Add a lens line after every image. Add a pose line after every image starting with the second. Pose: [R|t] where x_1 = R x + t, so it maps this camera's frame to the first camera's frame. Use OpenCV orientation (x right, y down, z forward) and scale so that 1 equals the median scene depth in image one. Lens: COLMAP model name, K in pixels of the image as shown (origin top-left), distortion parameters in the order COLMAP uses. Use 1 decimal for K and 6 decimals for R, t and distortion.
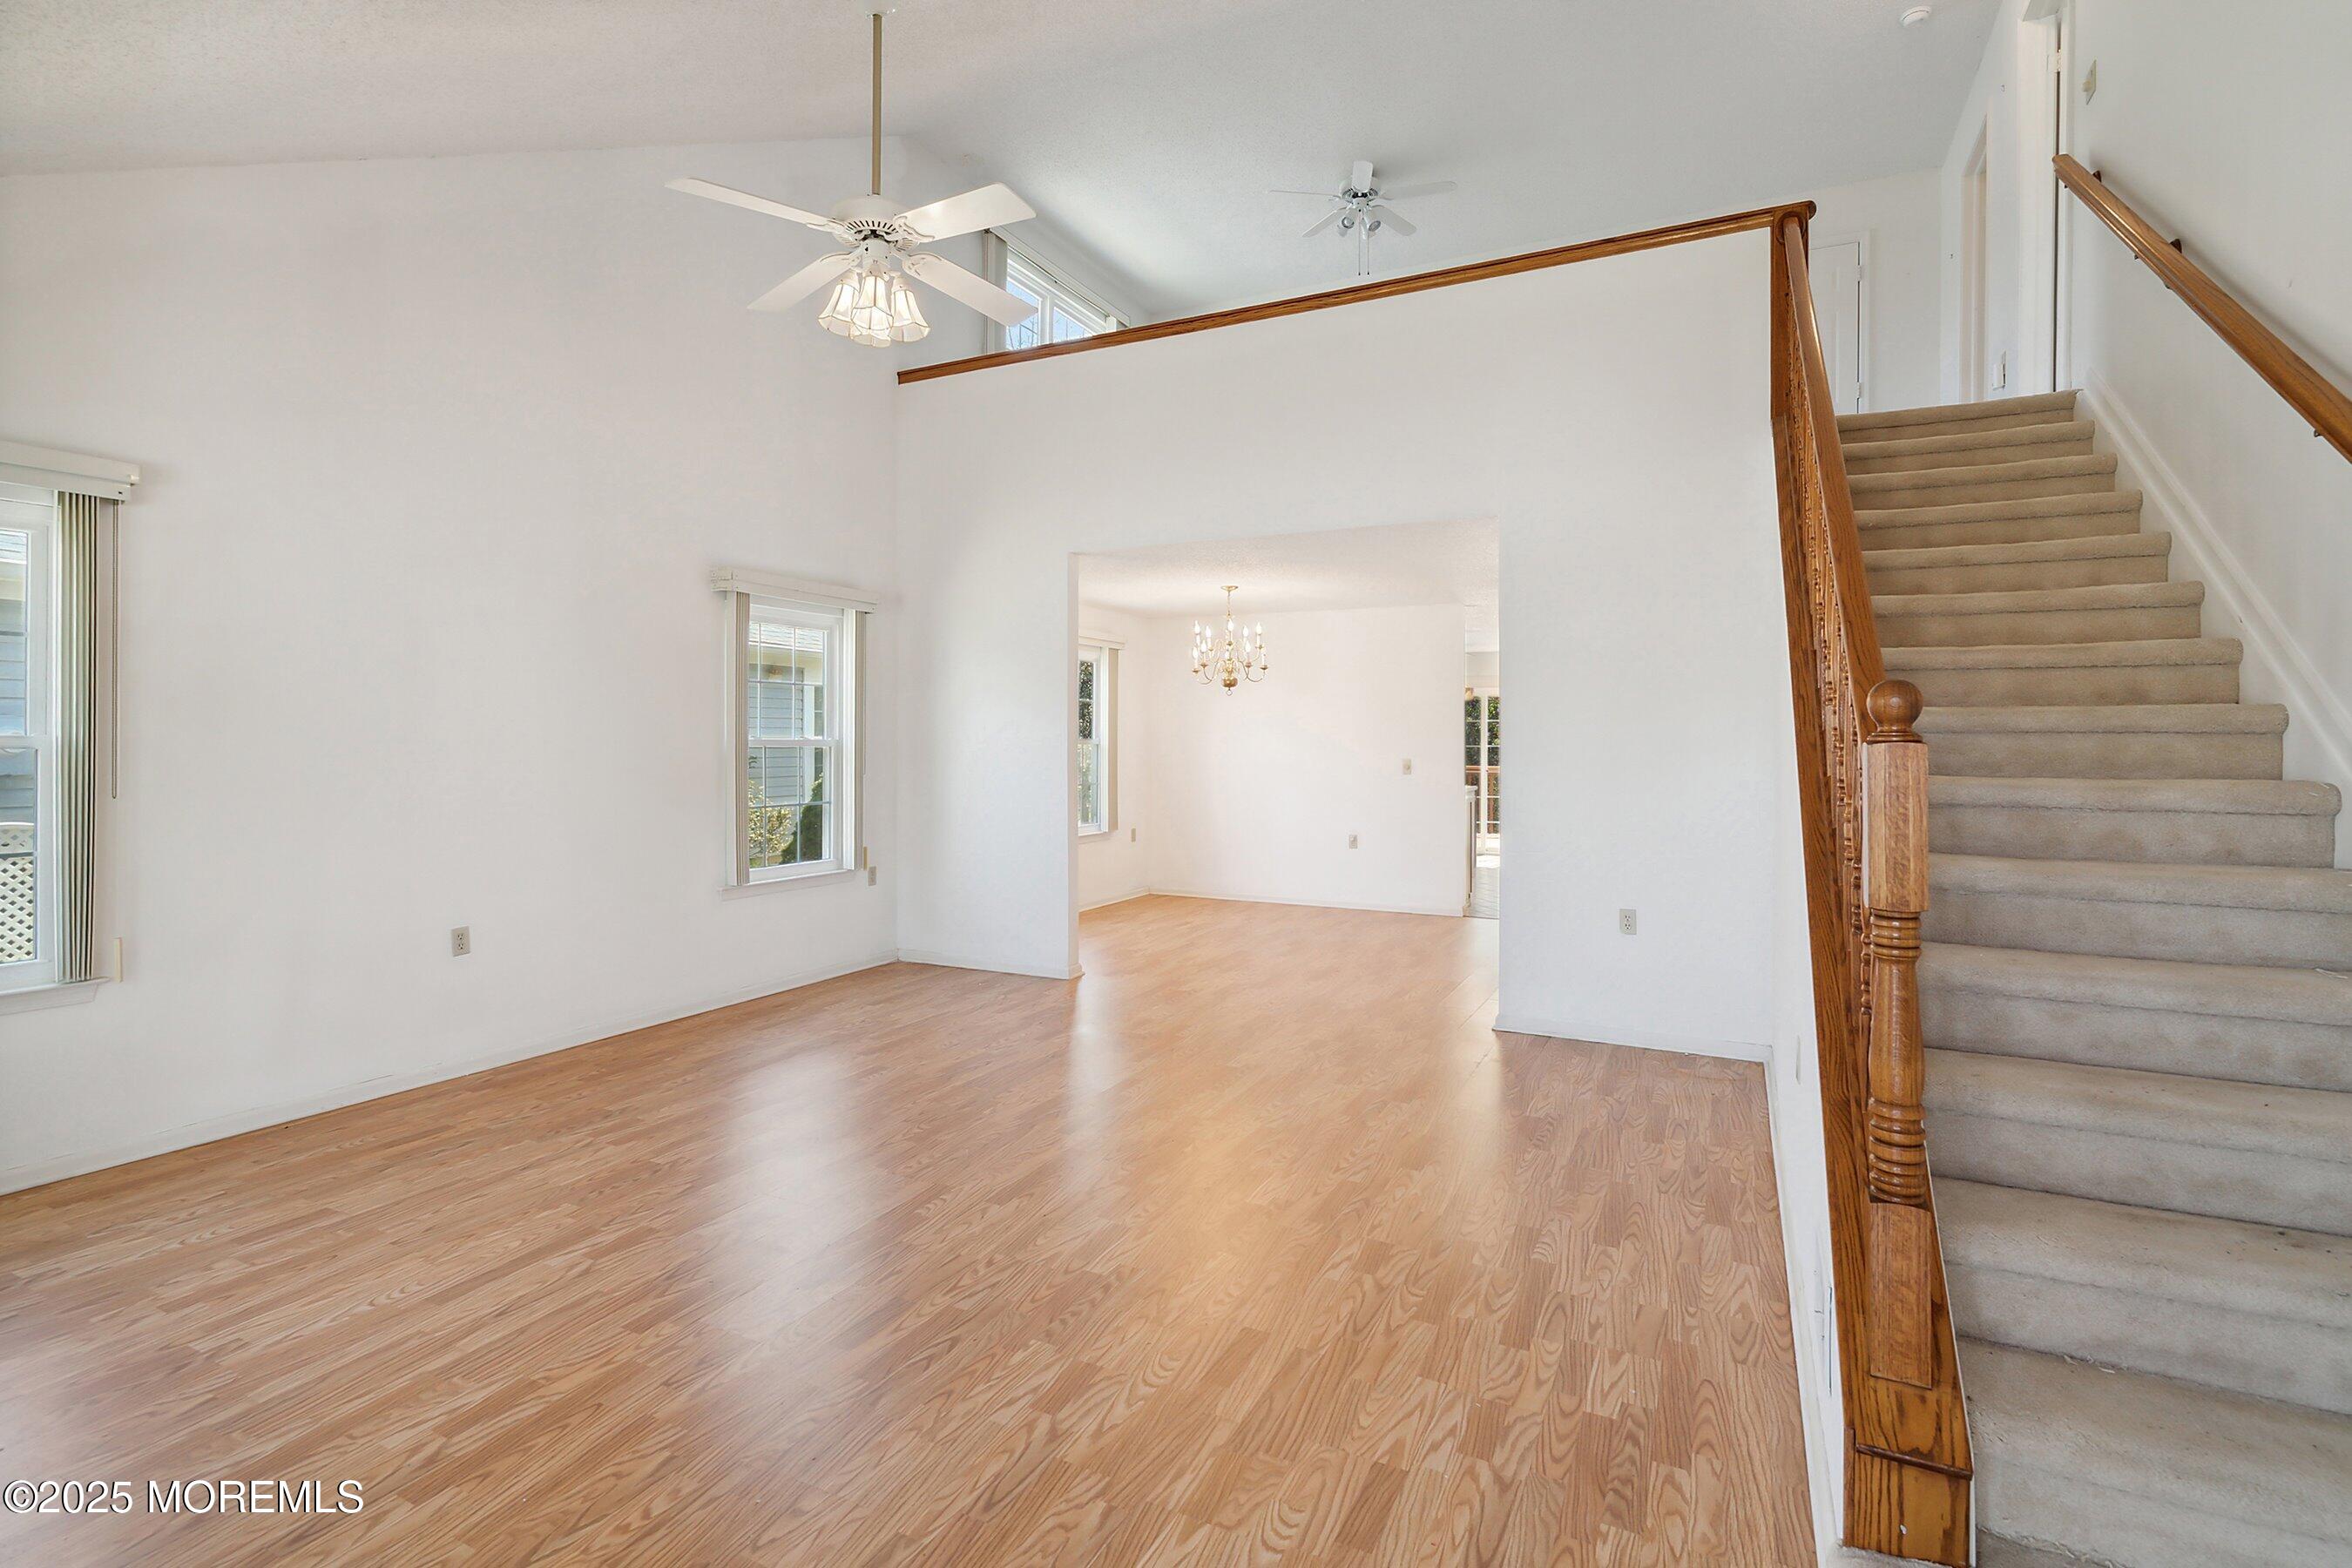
lens RADIAL K [[1113.3, 0, 1161.0], [0, 1113.3, 743.0], [0, 0, 1]] dist [-0.002124, 0.000679]
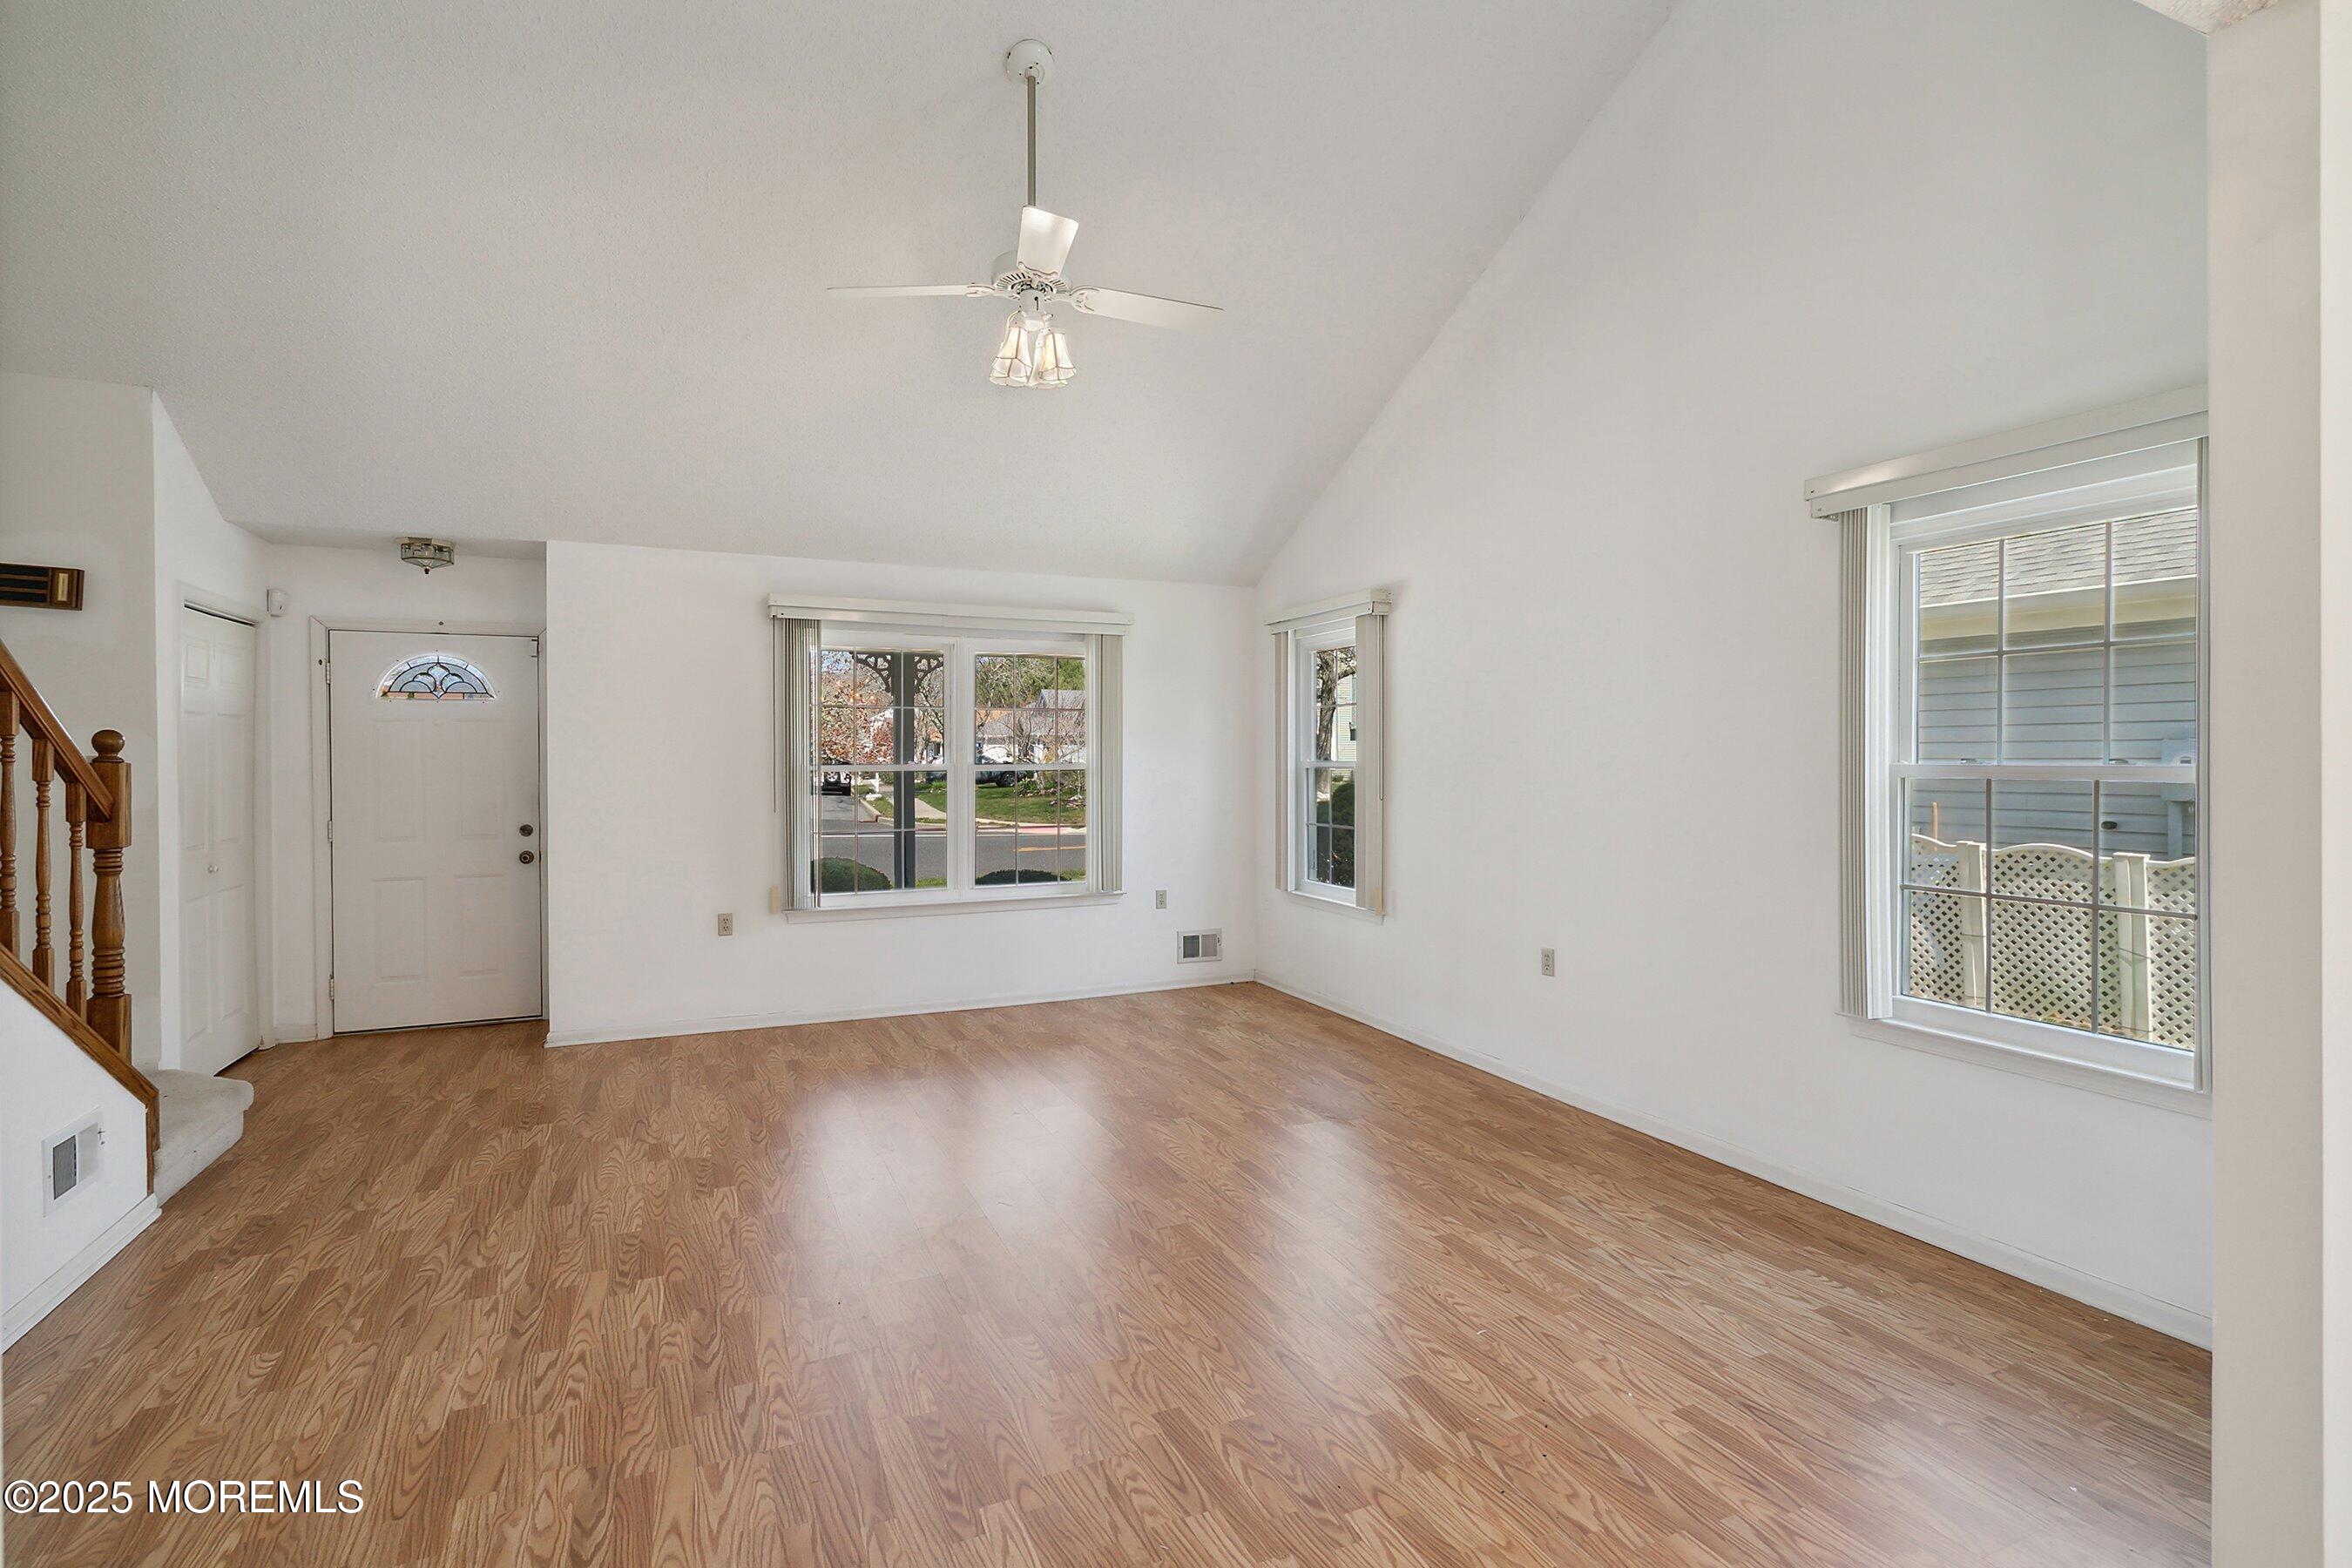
lens RADIAL K [[1092.8, 0, 1162.0], [0, 1092.8, 768.8], [0, 0, 1]] dist [-0.000990, -0.000091]
pose [[-0.630676, 0.004967, -0.776030, 0.515484], [-0.004697, 0.999937, 0.010217, -0.009518], [0.776032, 0.010089, -0.630613, 1.906908]]
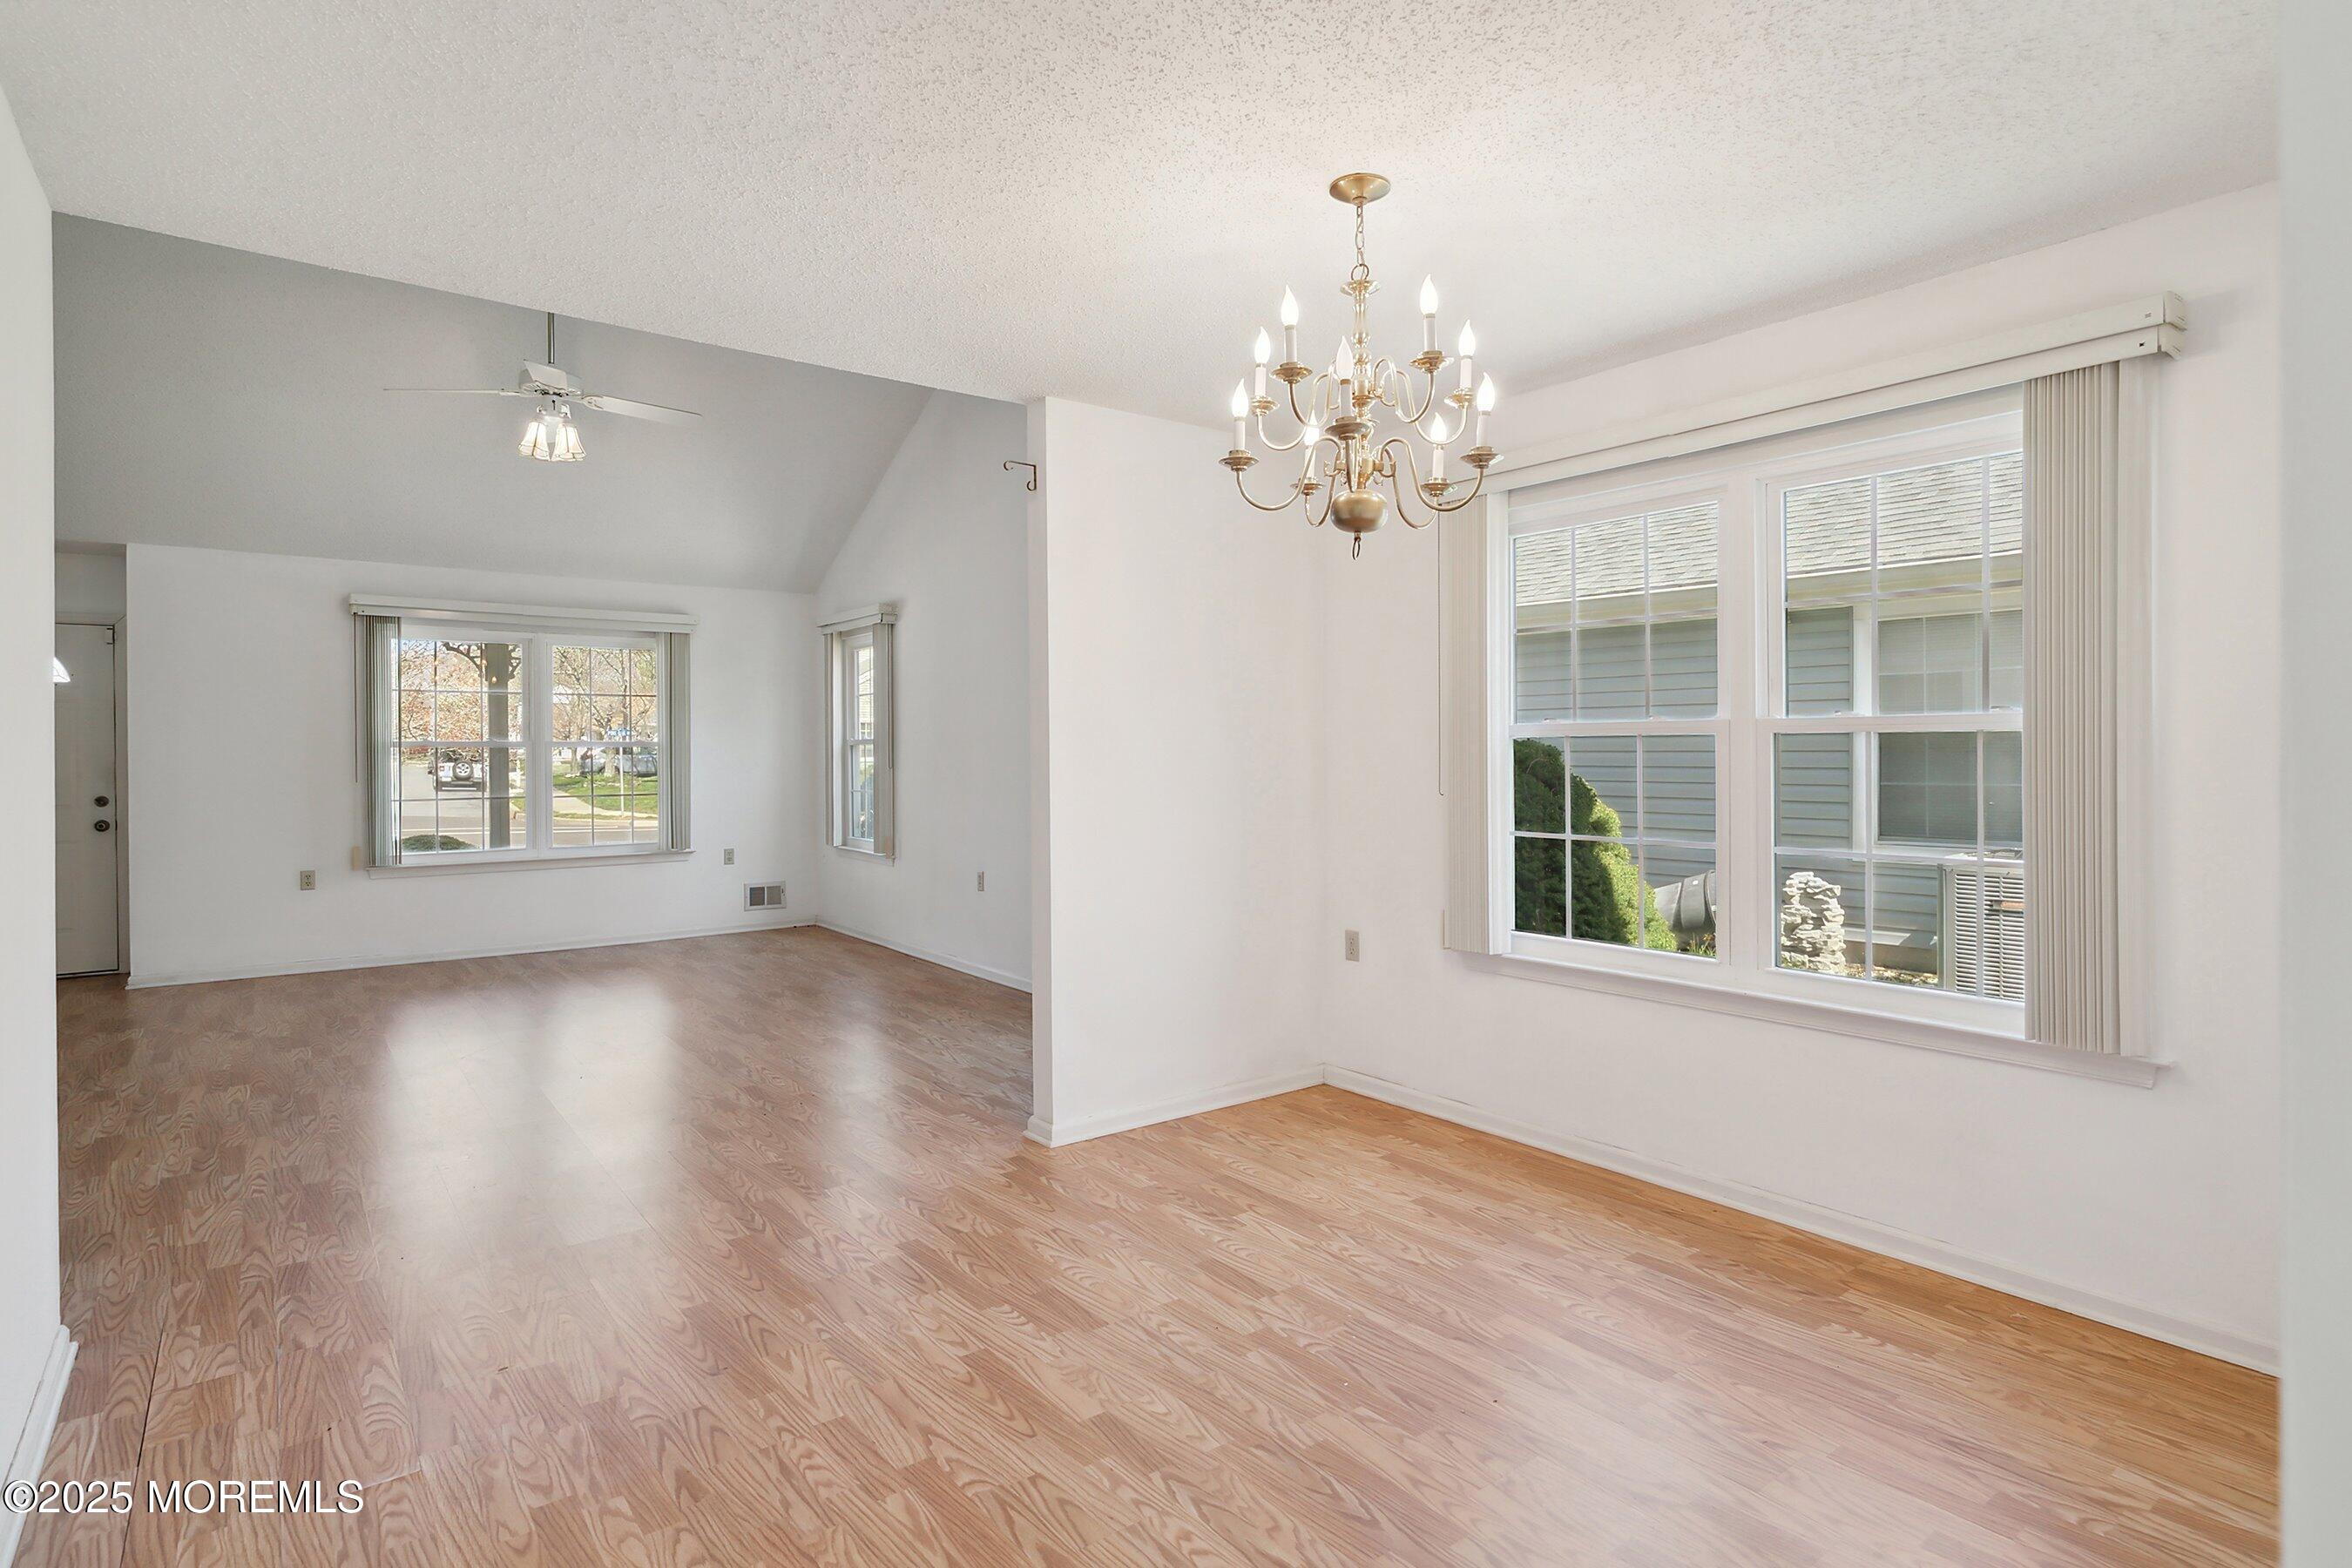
lens RADIAL K [[1173.5, 0, 1140.0], [0, 1173.5, 757.0], [0, 0, 1]] dist [0.002589, -0.000043]
pose [[-0.440298, 0.003651, -0.897845, 0.857341], [-0.002977, 0.999980, 0.005526, 0.017785], [0.897847, 0.005106, -0.440278, 2.572522]]
